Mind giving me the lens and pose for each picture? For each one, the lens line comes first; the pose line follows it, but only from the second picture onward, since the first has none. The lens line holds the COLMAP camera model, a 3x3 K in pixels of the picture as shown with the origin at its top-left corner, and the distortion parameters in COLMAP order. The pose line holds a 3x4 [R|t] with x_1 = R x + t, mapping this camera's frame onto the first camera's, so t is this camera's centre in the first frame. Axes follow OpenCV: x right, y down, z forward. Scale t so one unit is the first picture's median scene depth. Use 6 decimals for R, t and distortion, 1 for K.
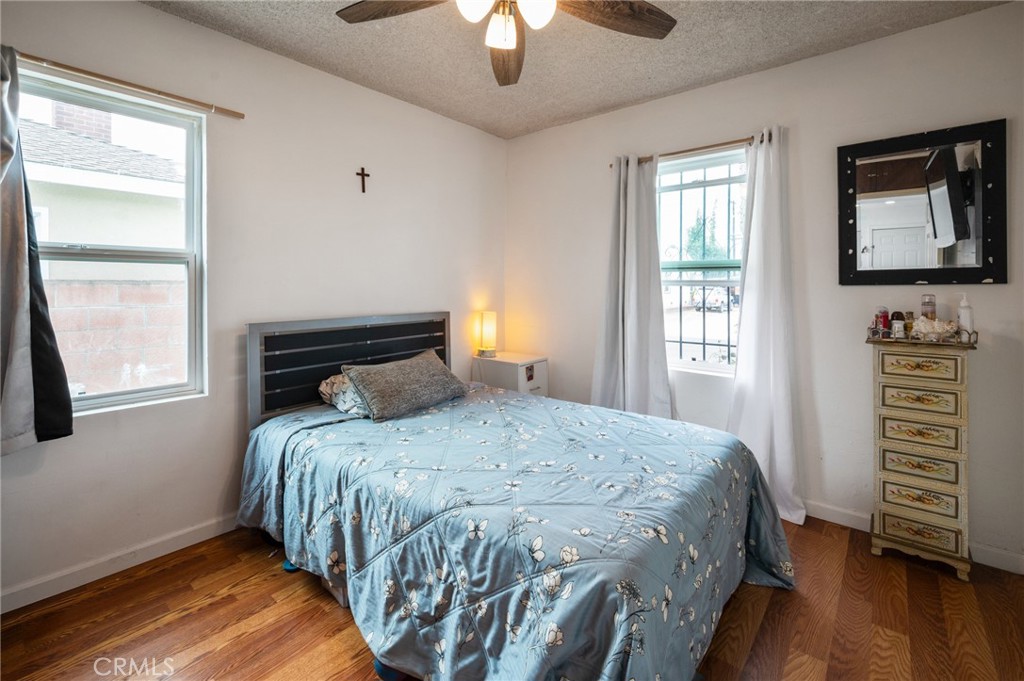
lens RADIAL K [[440.9, 0, 511.6], [0, 440.9, 285.6], [0, 0, 1]] dist [-0.048463, -0.000008]
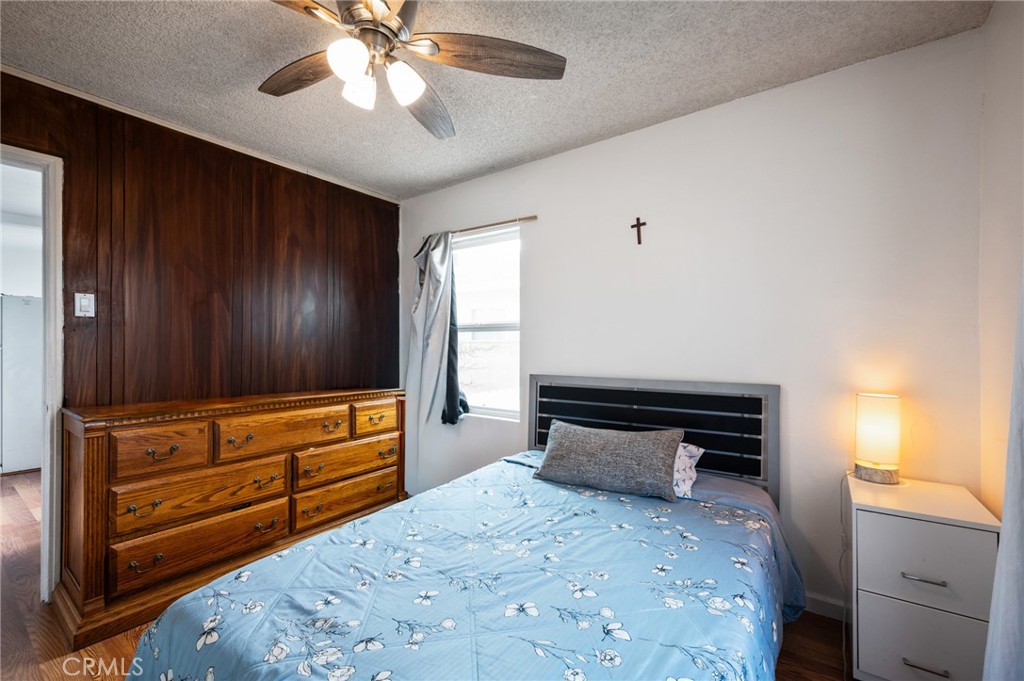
lens RADIAL K [[431.9, 0, 515.8], [0, 431.9, 337.9], [0, 0, 1]] dist [0.001901, 0.000045]
pose [[0.073915, -0.016143, -0.997134, 0.714711], [0.005448, 0.999861, -0.015783, -0.003480], [0.997250, -0.004266, 0.073993, 0.878815]]
